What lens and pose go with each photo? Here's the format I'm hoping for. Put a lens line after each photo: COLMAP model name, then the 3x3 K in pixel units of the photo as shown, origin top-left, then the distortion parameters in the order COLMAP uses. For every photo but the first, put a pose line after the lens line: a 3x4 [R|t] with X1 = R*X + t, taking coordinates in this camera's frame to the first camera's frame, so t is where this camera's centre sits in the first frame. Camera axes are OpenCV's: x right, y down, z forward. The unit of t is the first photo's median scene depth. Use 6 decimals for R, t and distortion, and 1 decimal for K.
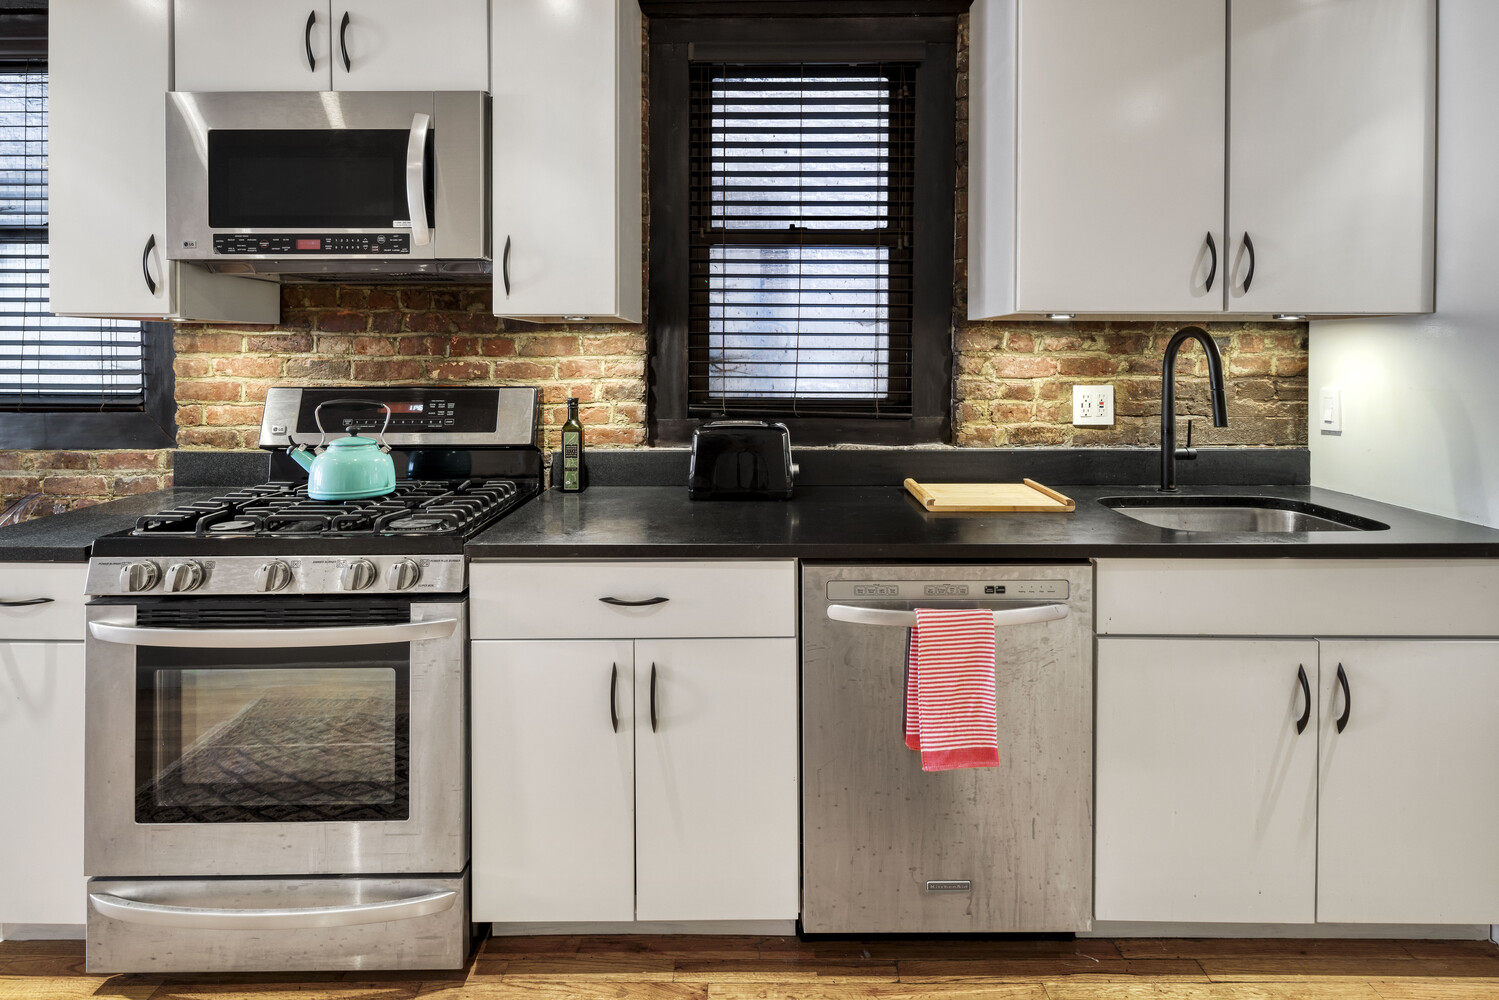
lens RADIAL K [[725.6, 0, 745.0], [0, 725.6, 358.3], [0, 0, 1]] dist [0.001971, -0.001875]
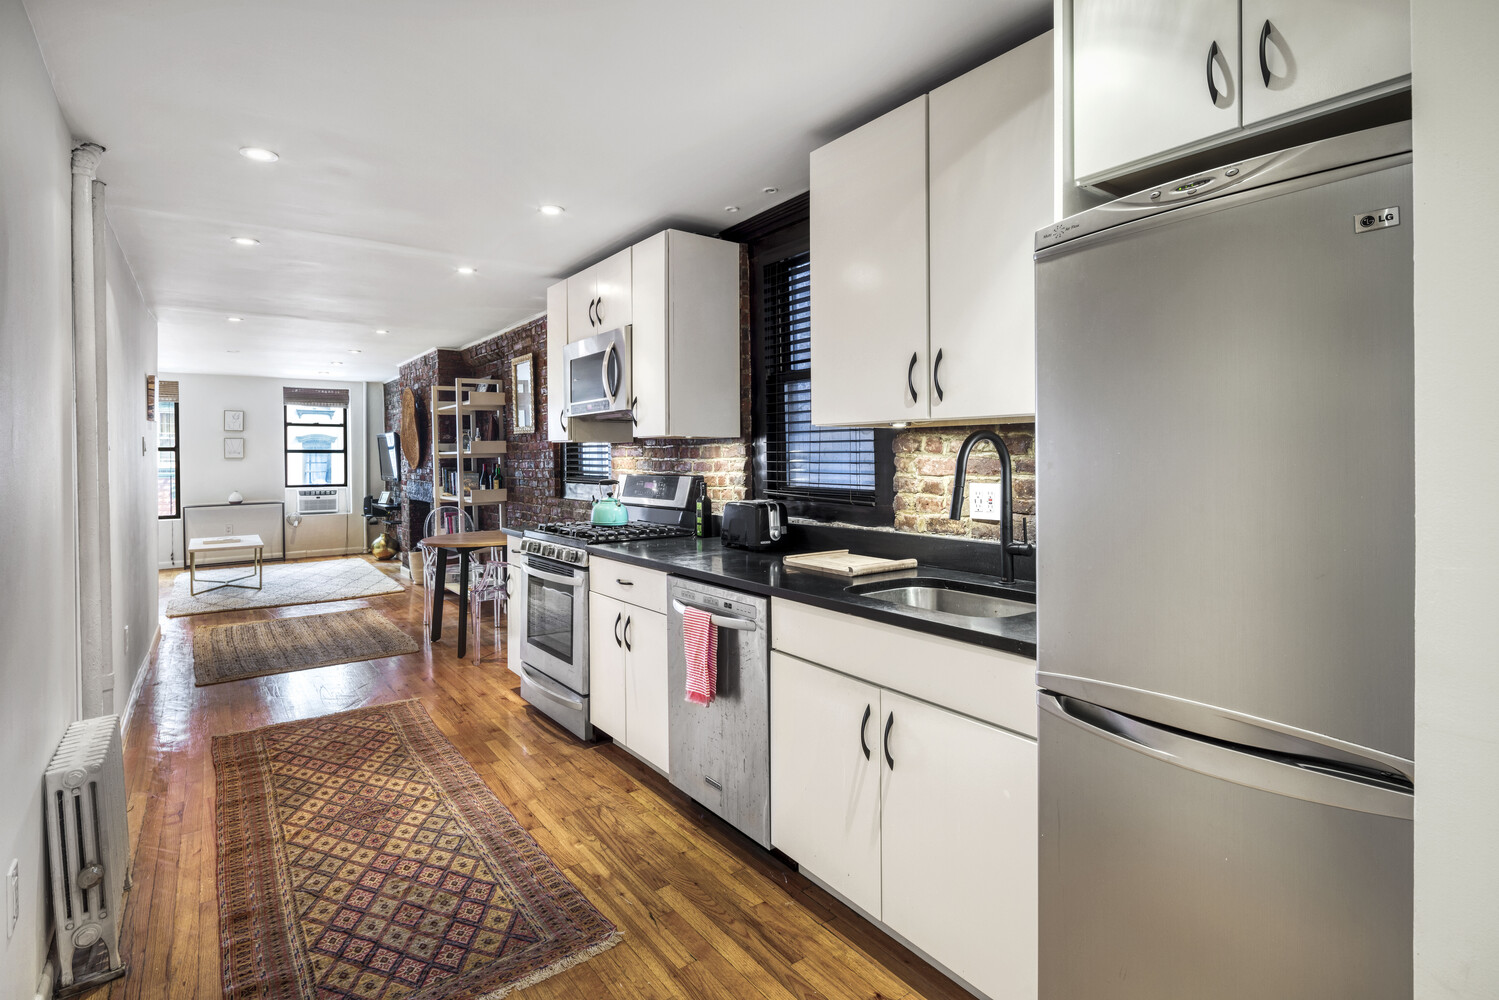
lens RADIAL K [[725.6, 0, 777.7], [0, 725.6, 461.9], [0, 0, 1]] dist [0.001971, -0.001875]
pose [[0.619182, 0.000767, -0.785247, 1.152367], [-0.001073, 0.999999, 0.000131, 0.005375], [0.785247, 0.000761, 0.619182, 0.075916]]
